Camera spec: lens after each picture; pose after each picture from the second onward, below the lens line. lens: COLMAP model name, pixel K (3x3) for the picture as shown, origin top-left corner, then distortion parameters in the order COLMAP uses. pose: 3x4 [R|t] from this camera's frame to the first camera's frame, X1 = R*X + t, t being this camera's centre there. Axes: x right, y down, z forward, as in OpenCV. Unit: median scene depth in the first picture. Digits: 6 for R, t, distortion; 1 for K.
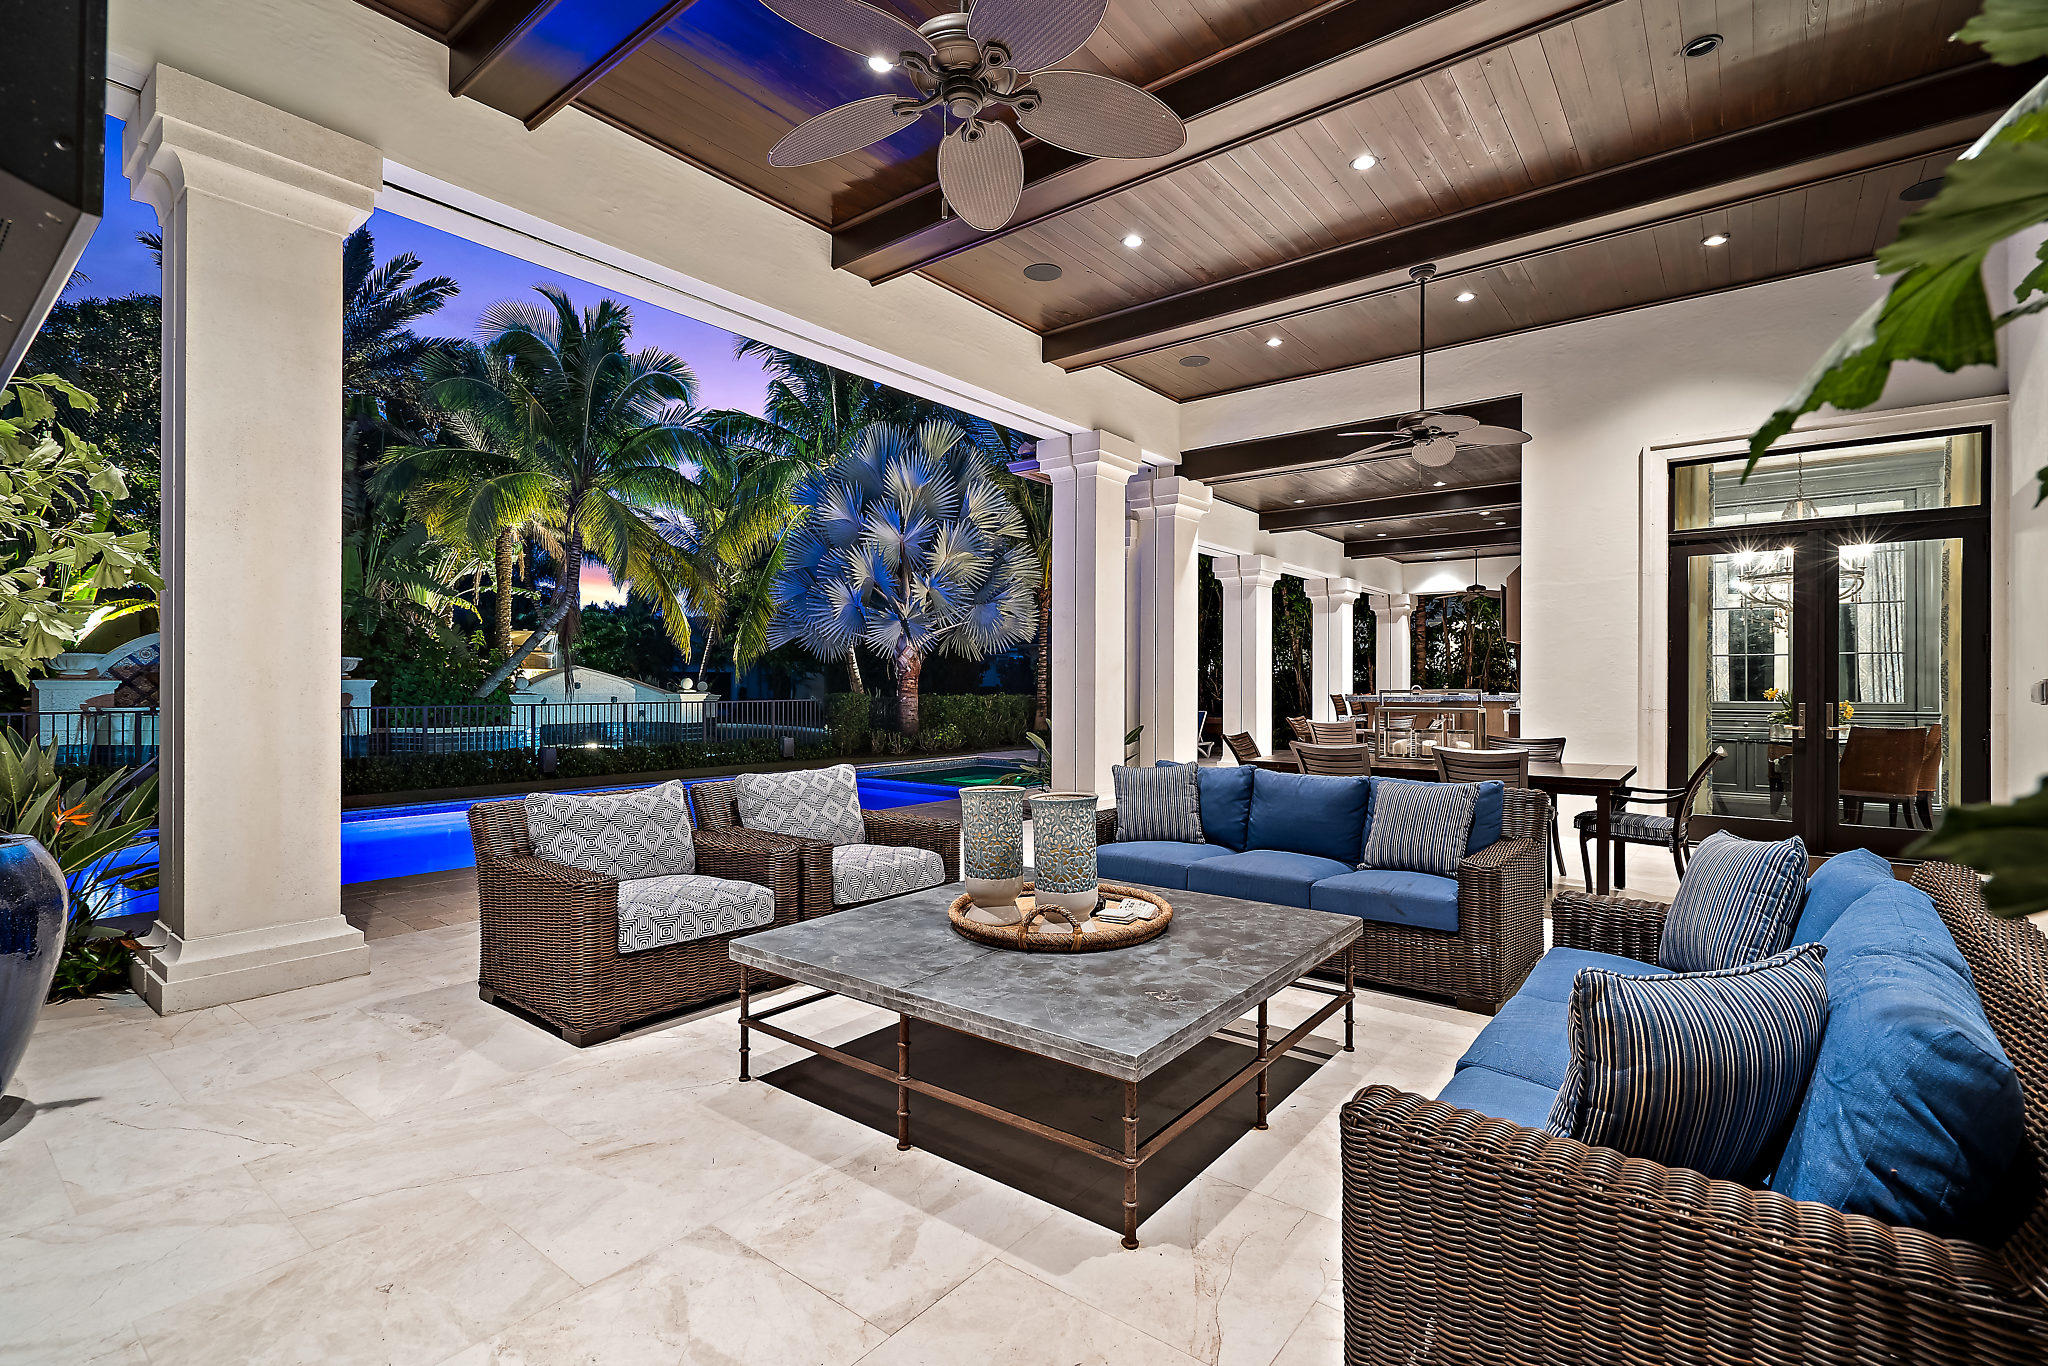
lens RADIAL K [[933.6, 0, 1016.9], [0, 933.6, 667.6], [0, 0, 1]] dist [-0.002751, 0.000241]
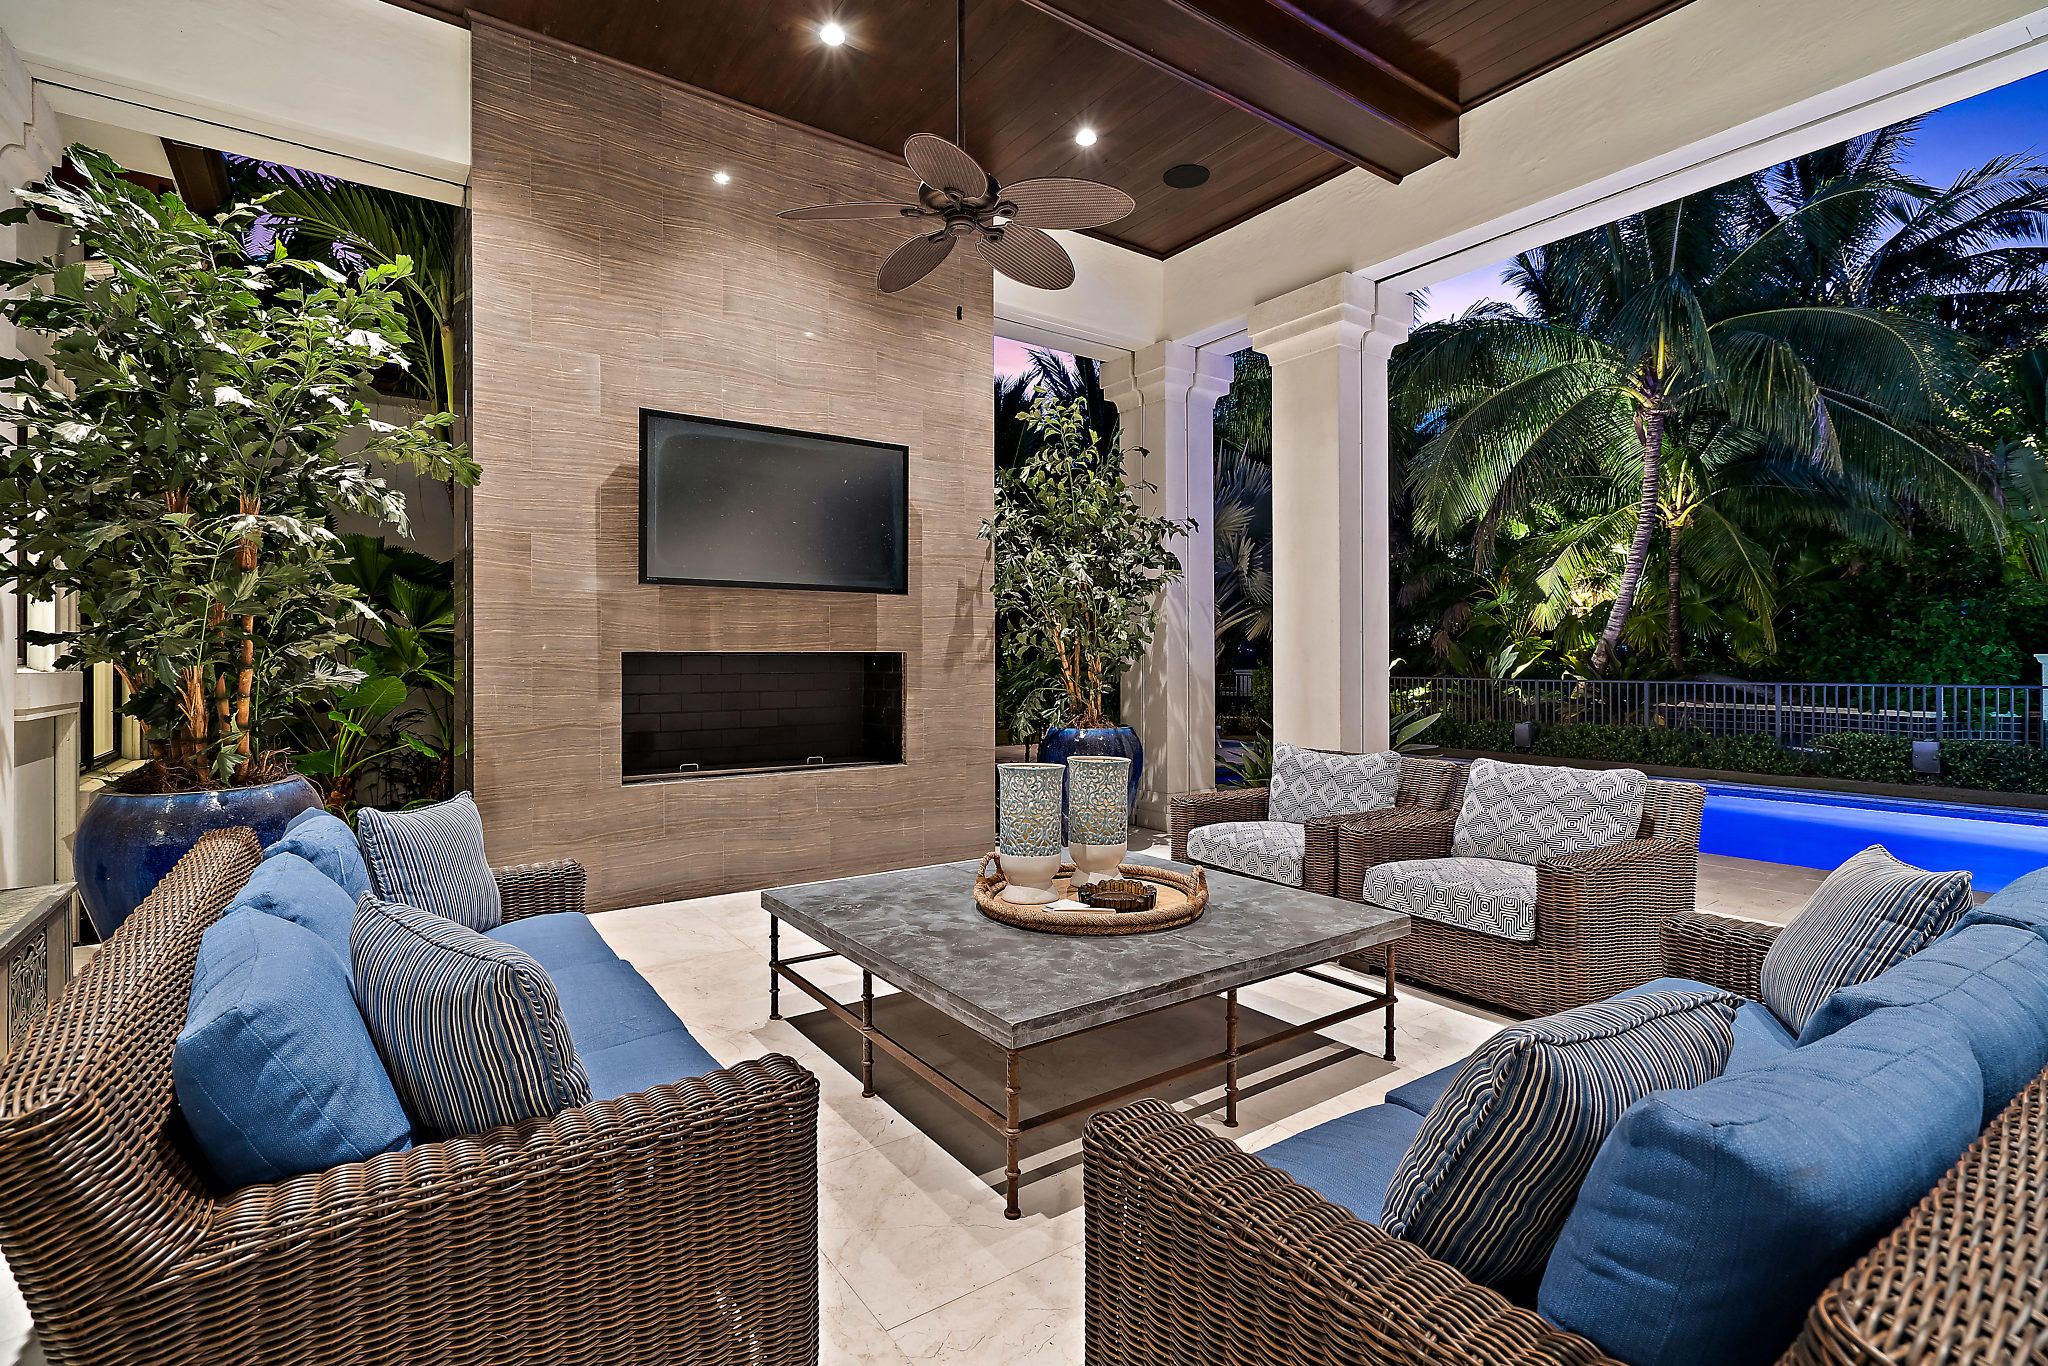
lens RADIAL K [[938.2, 0, 1019.5], [0, 938.2, 658.0], [0, 0, 1]] dist [-0.004205, 0.000226]
pose [[-0.283450, -0.003327, -0.958981, 1.086377], [0.020832, 0.999737, -0.009625, 0.028951], [0.958761, -0.022706, -0.283306, 1.323258]]
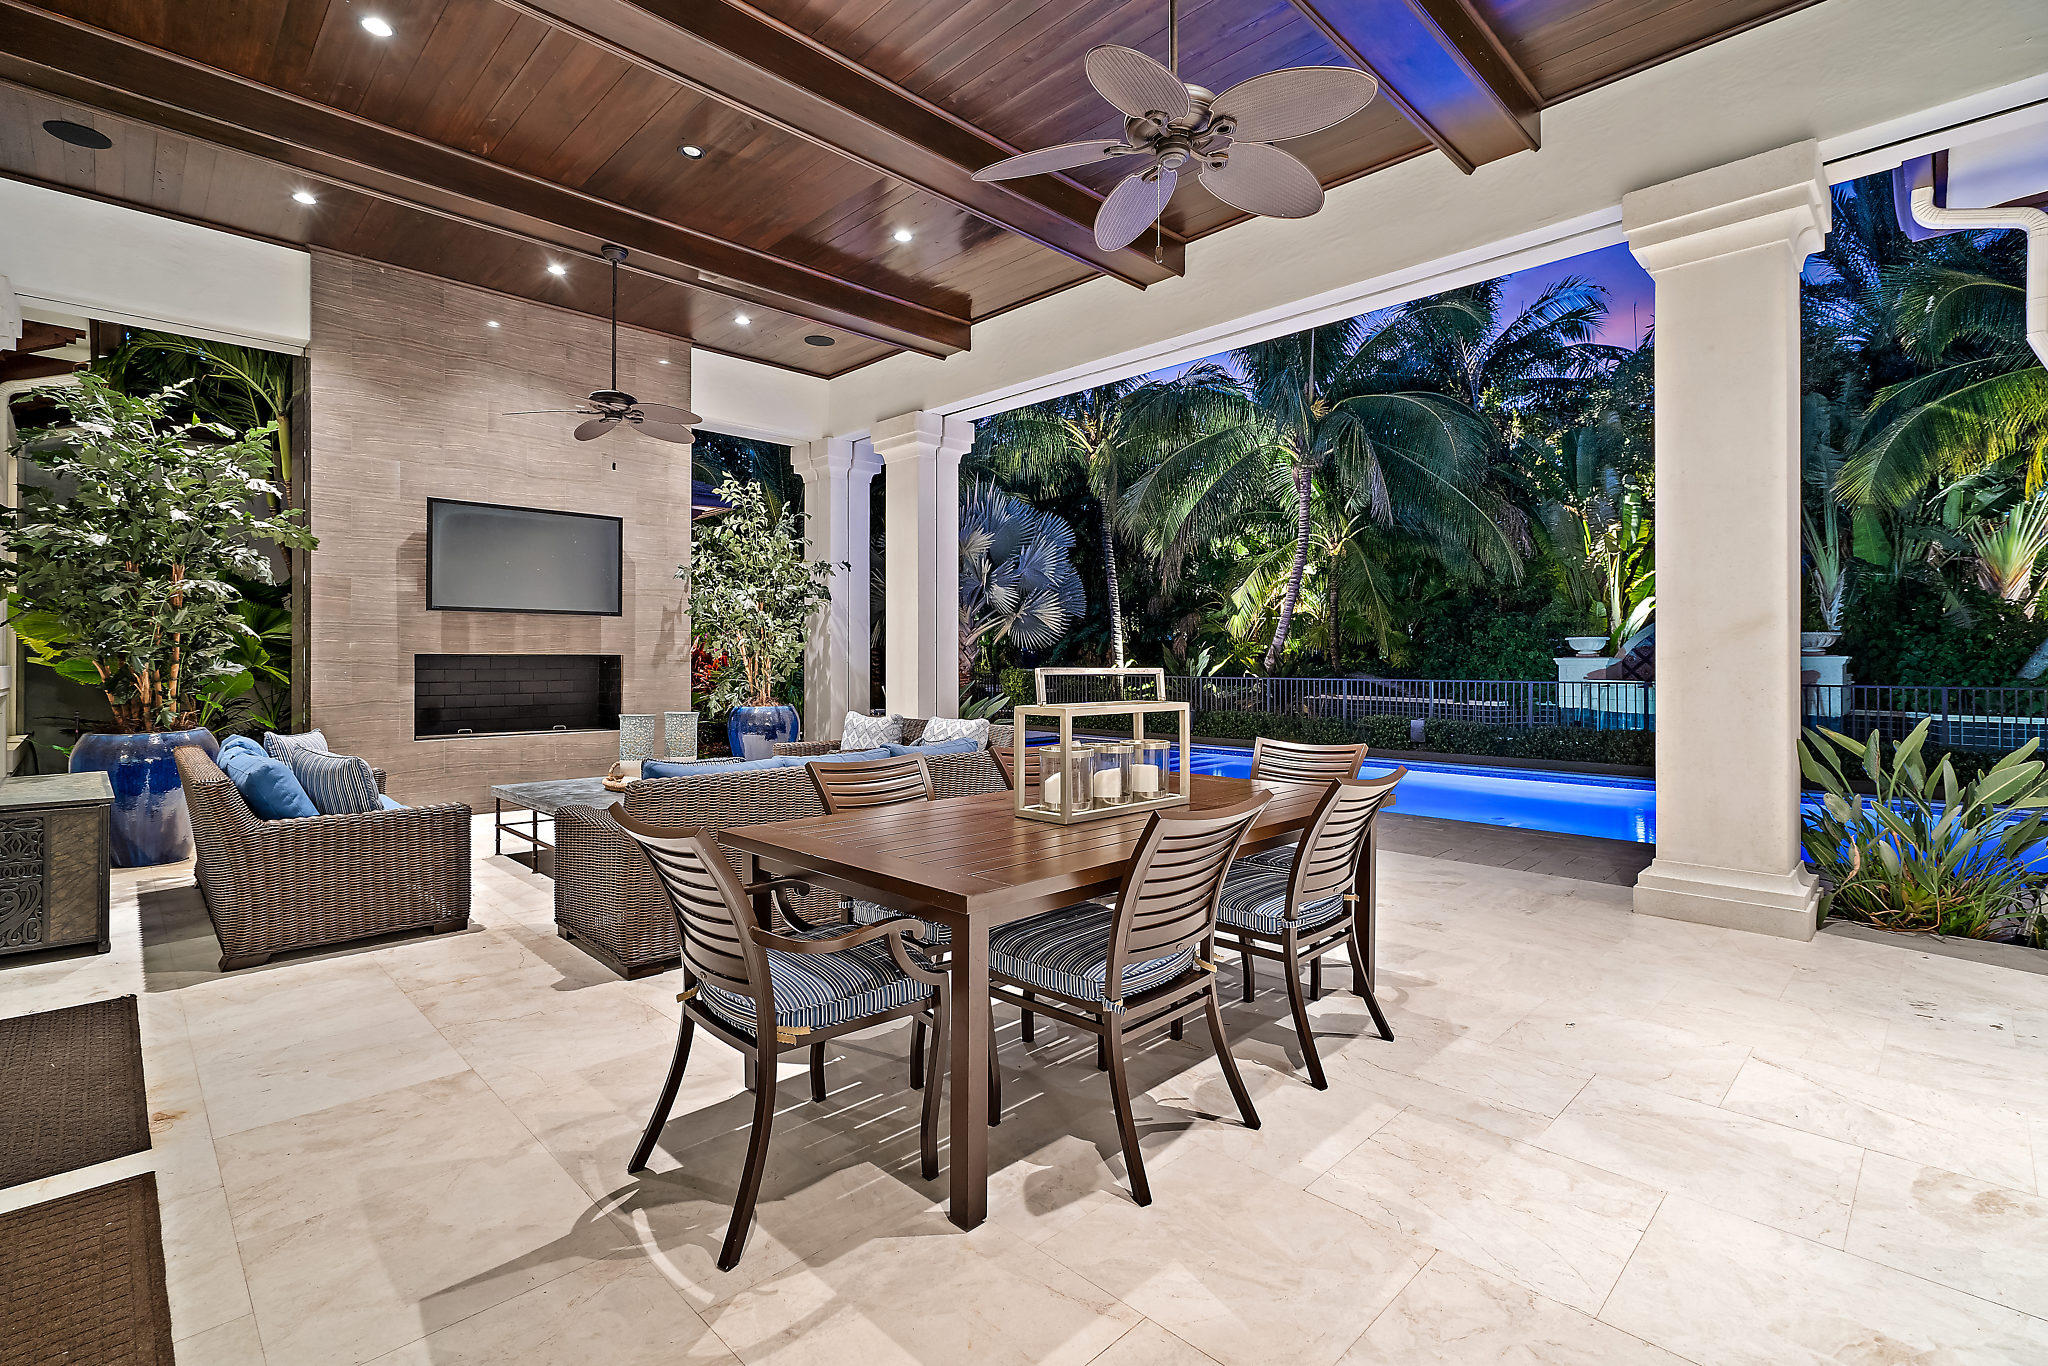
lens RADIAL K [[927.9, 0, 995.0], [0, 927.9, 657.1], [0, 0, 1]] dist [-0.002341, 0.000488]
pose [[-0.147015, -0.005240, -0.989120, 1.952372], [0.018231, 0.999802, -0.008007, 0.045263], [0.988966, -0.019210, -0.146891, 2.106970]]
